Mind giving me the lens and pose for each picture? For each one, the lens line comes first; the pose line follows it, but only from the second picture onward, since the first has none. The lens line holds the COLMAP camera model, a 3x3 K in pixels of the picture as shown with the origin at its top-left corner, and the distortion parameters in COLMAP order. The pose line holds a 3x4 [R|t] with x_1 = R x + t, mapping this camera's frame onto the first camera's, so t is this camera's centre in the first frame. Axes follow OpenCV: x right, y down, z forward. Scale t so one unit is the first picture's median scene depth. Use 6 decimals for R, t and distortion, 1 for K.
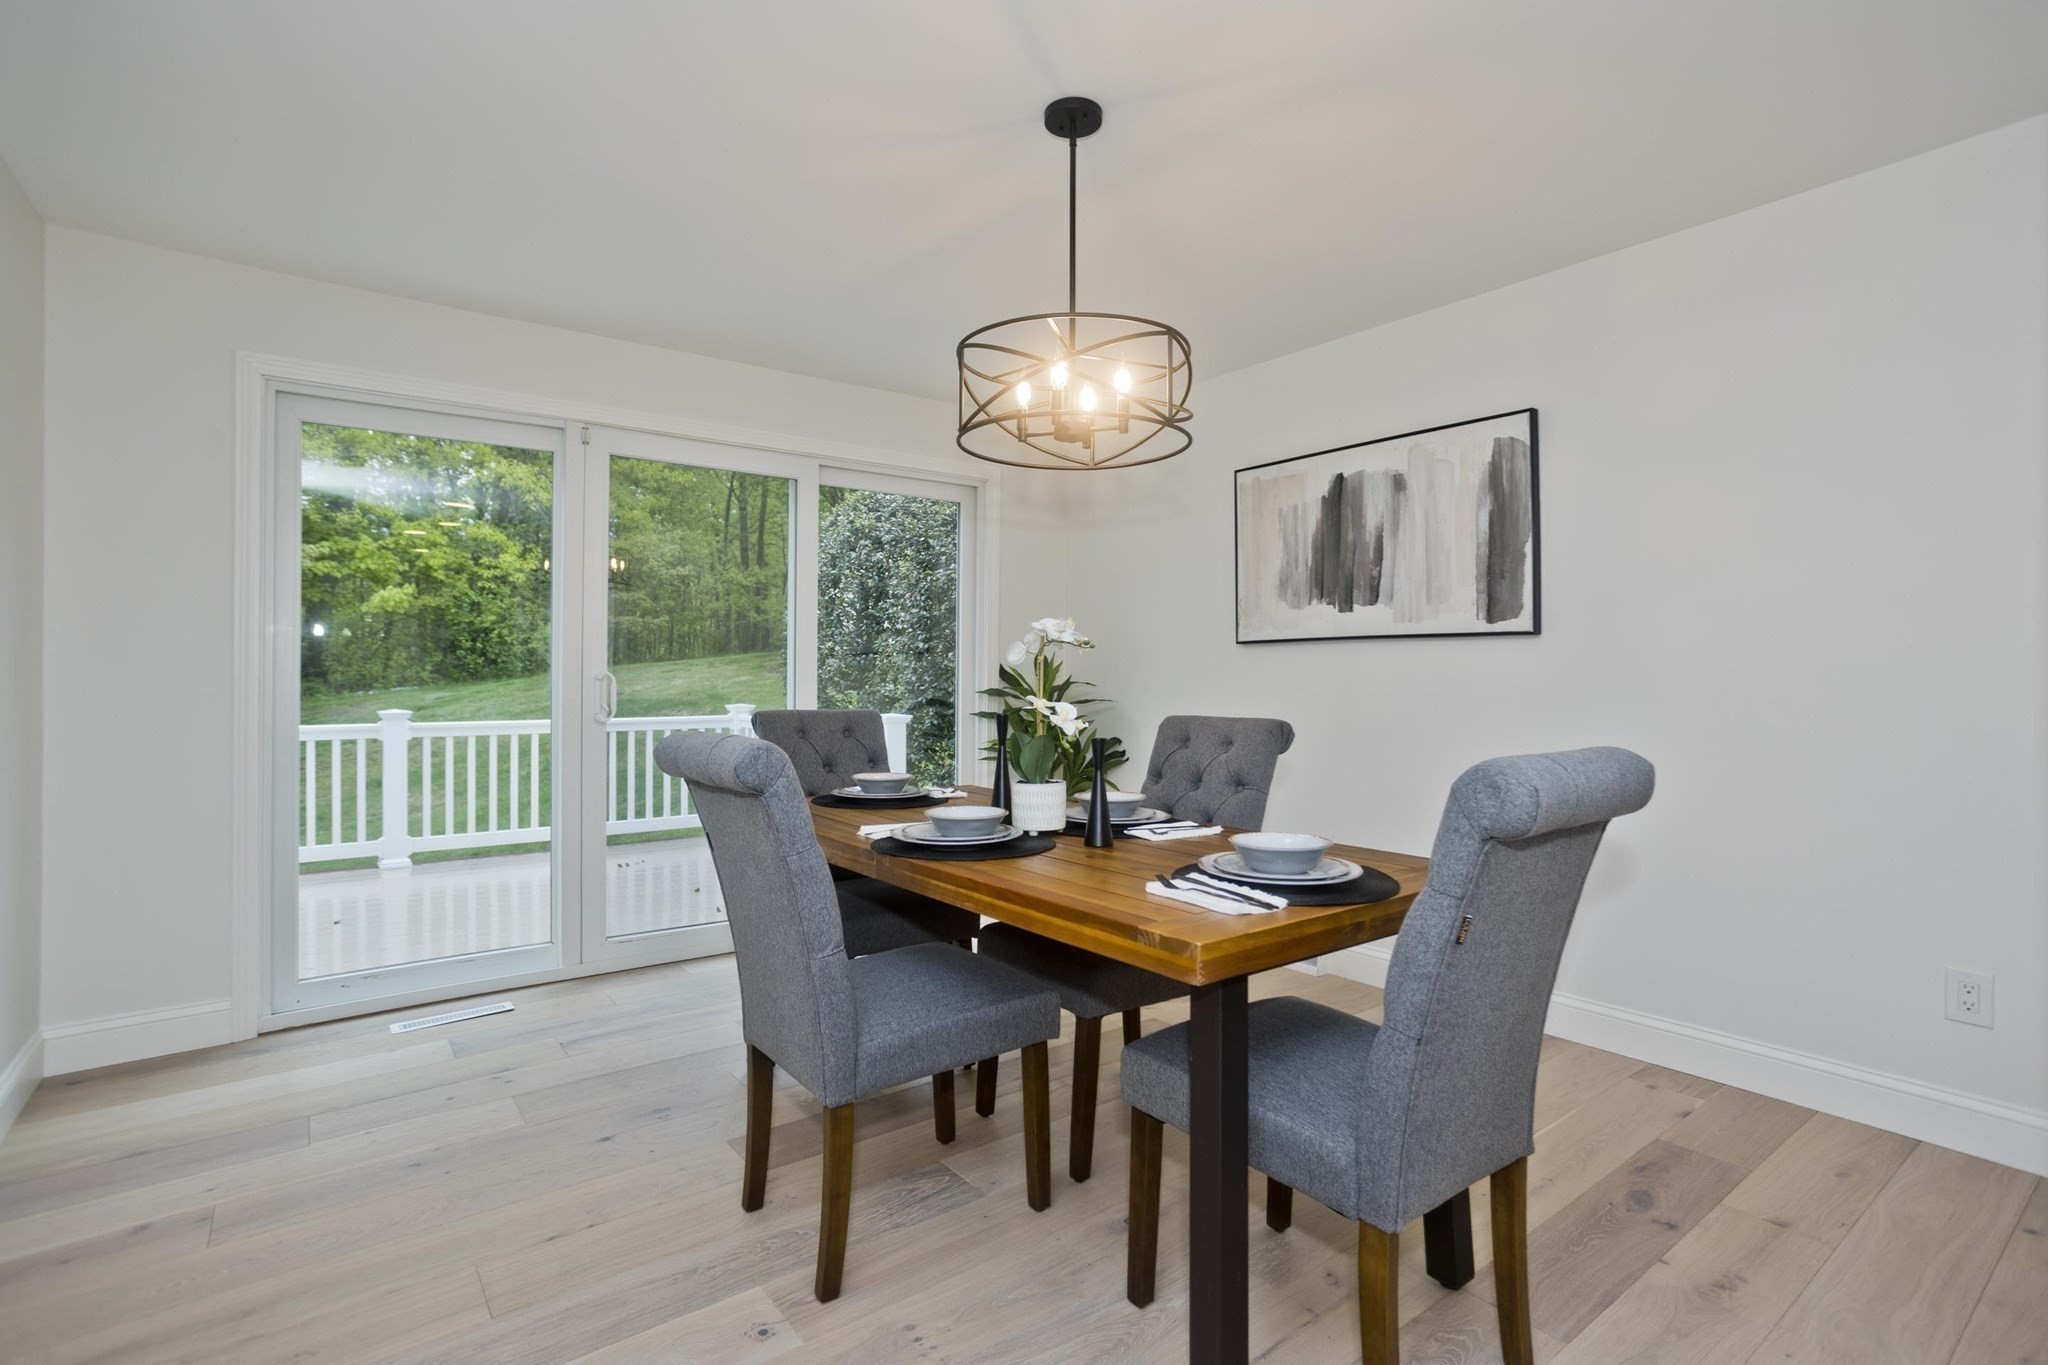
lens RADIAL K [[980.3, 0, 1032.5], [0, 980.3, 662.9], [0, 0, 1]] dist [-0.049546, 0.028567]
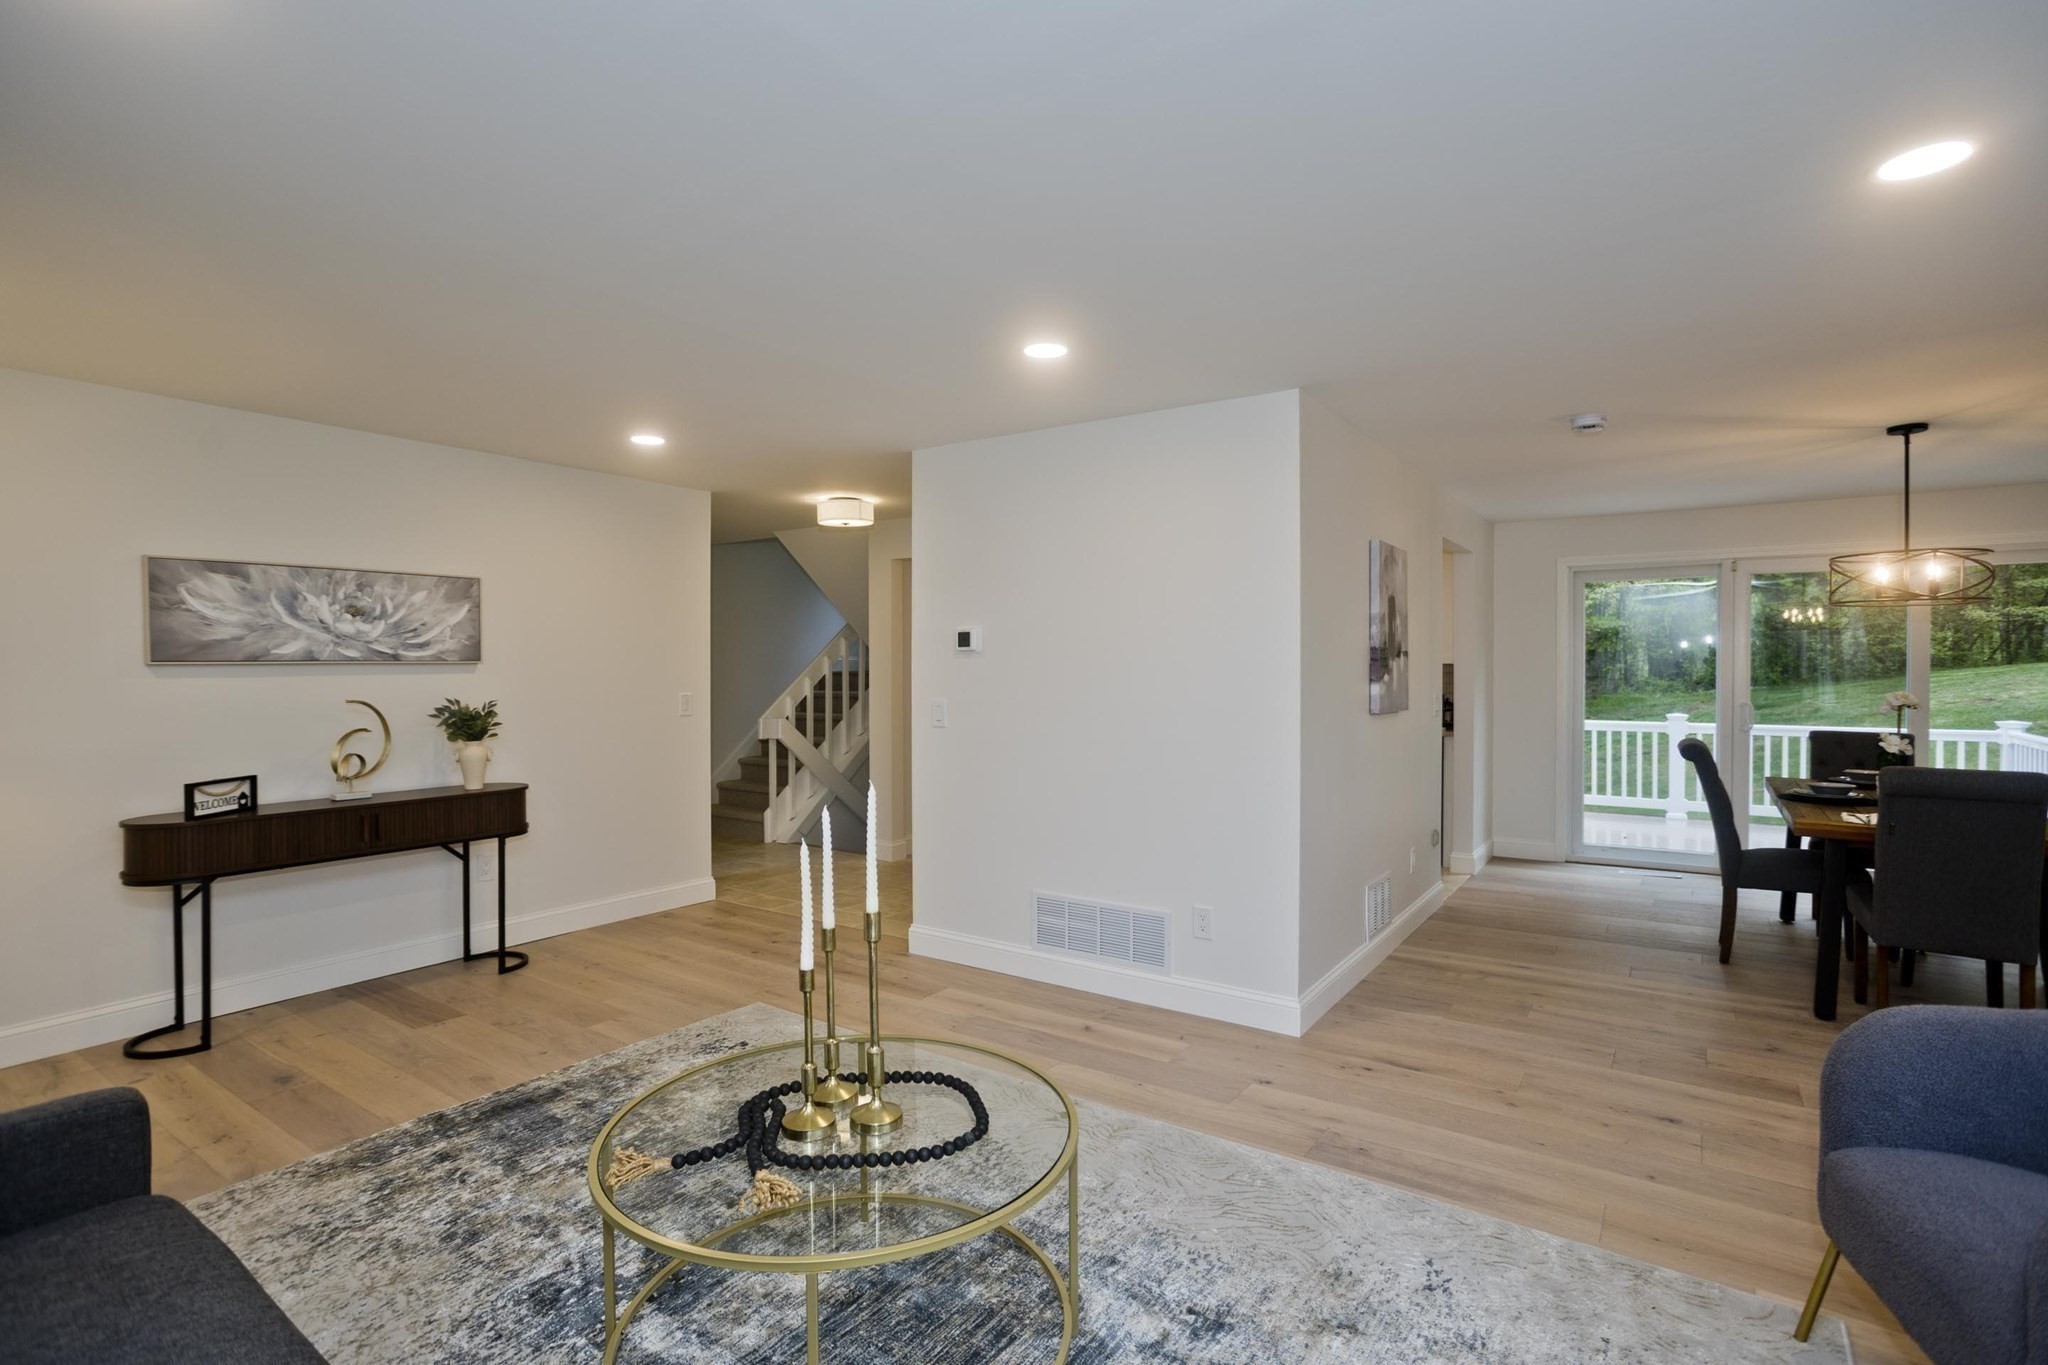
lens RADIAL K [[980.3, 0, 1029.2], [0, 980.3, 675.5], [0, 0, 1]] dist [-0.049546, 0.028567]
pose [[0.313335, 0.007334, -0.949614, 0.756761], [0.013222, 0.999840, 0.012085, -0.071490], [0.949551, -0.016342, 0.313187, -0.716438]]
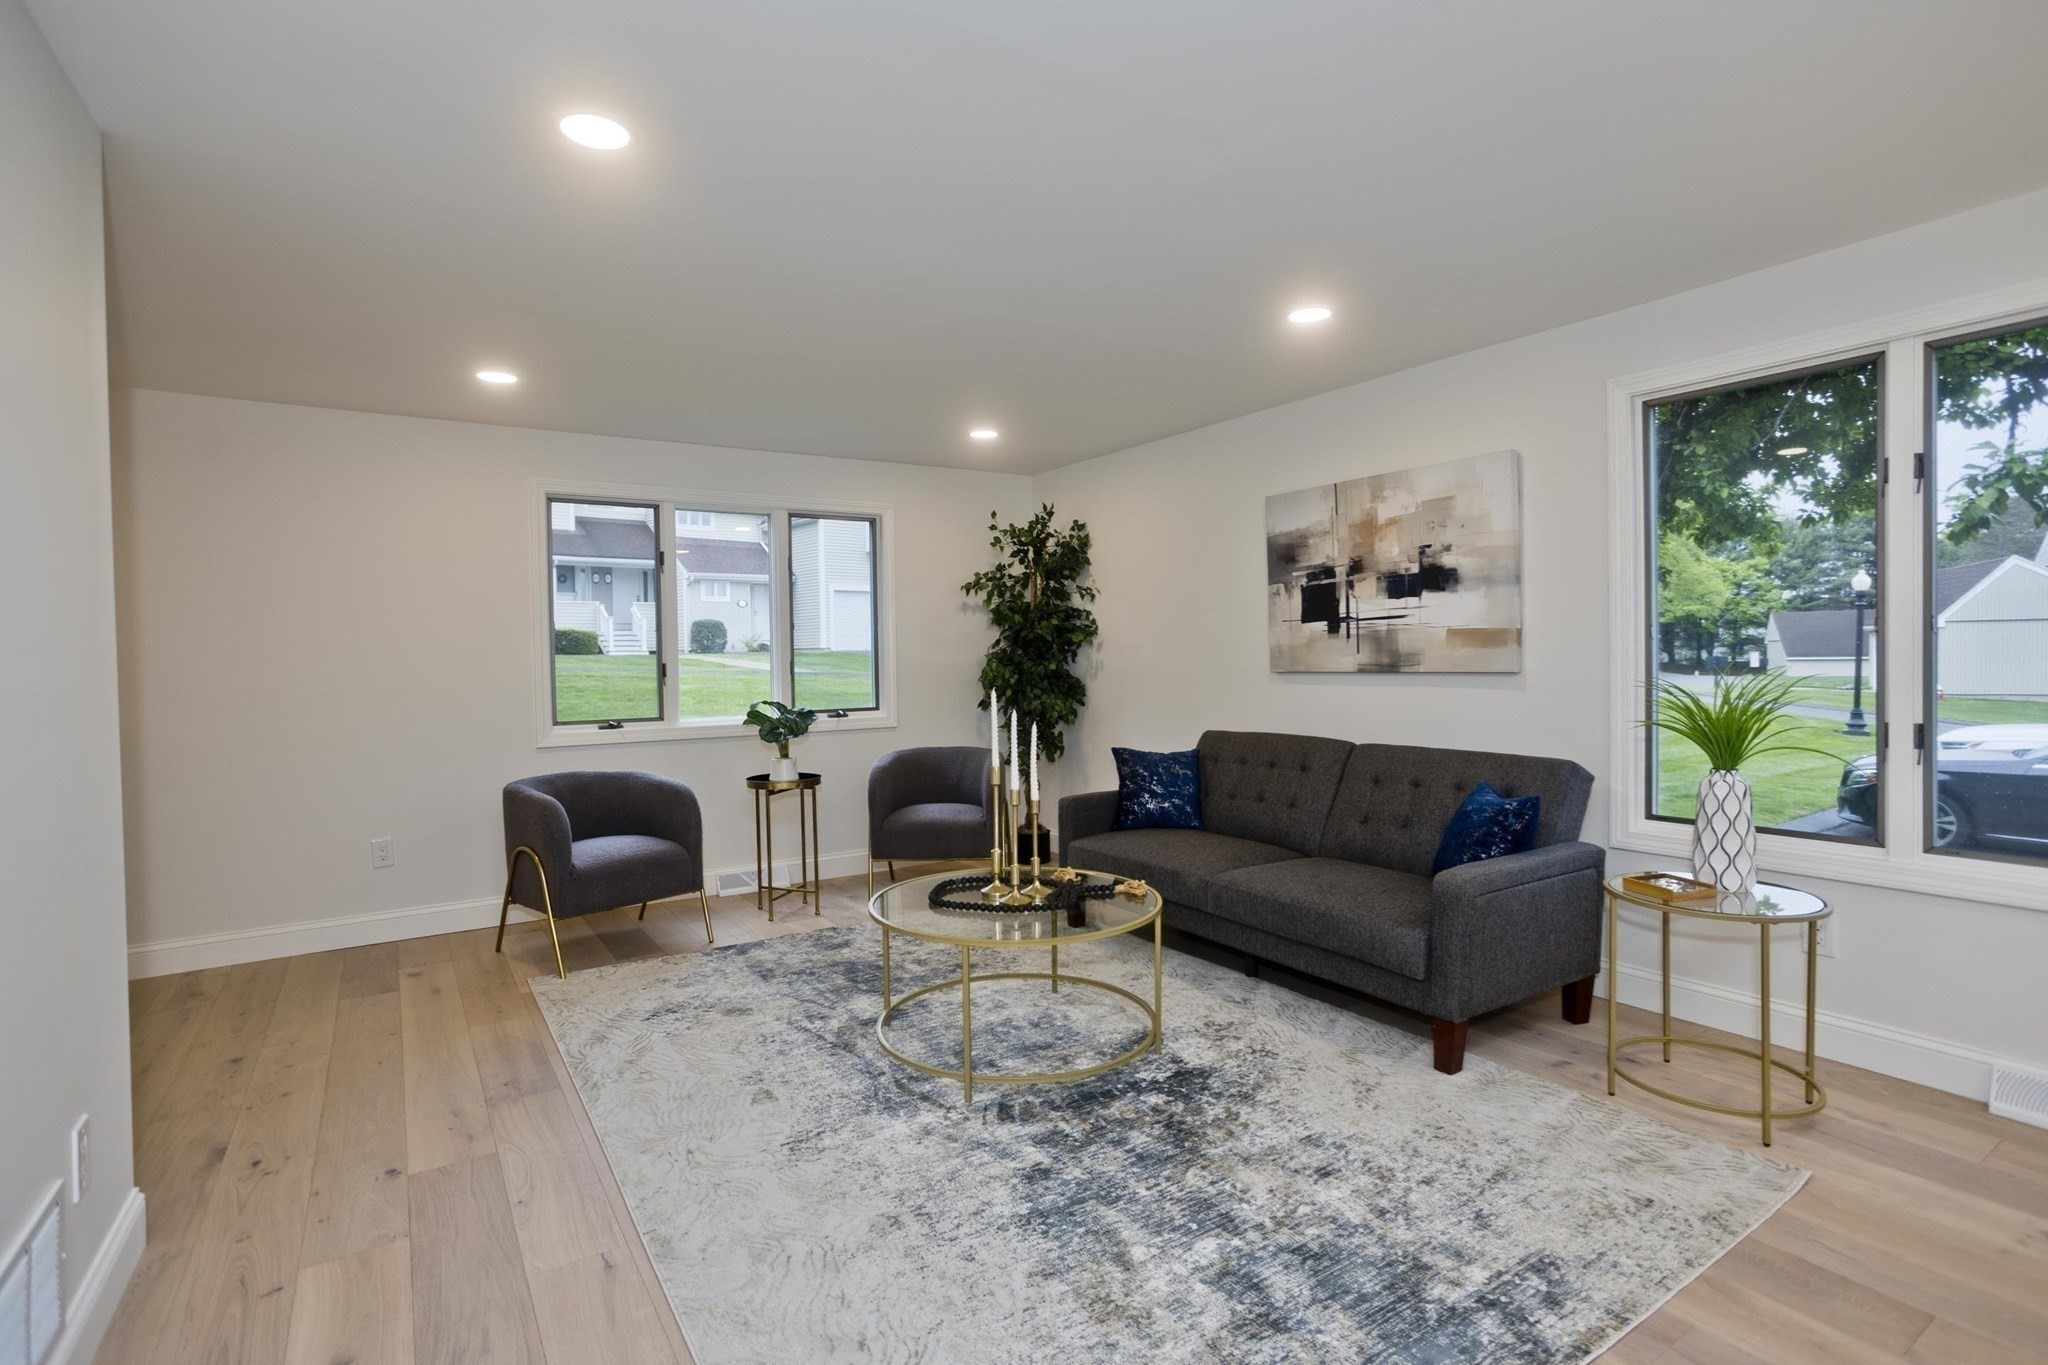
lens RADIAL K [[980.3, 0, 1028.6], [0, 980.3, 681.3], [0, 0, 1]] dist [-0.049546, 0.028567]
pose [[0.061099, -0.028243, 0.997732, -0.590178], [0.005728, 0.999593, 0.027944, -0.039548], [-0.998115, 0.004007, 0.061235, -0.716288]]
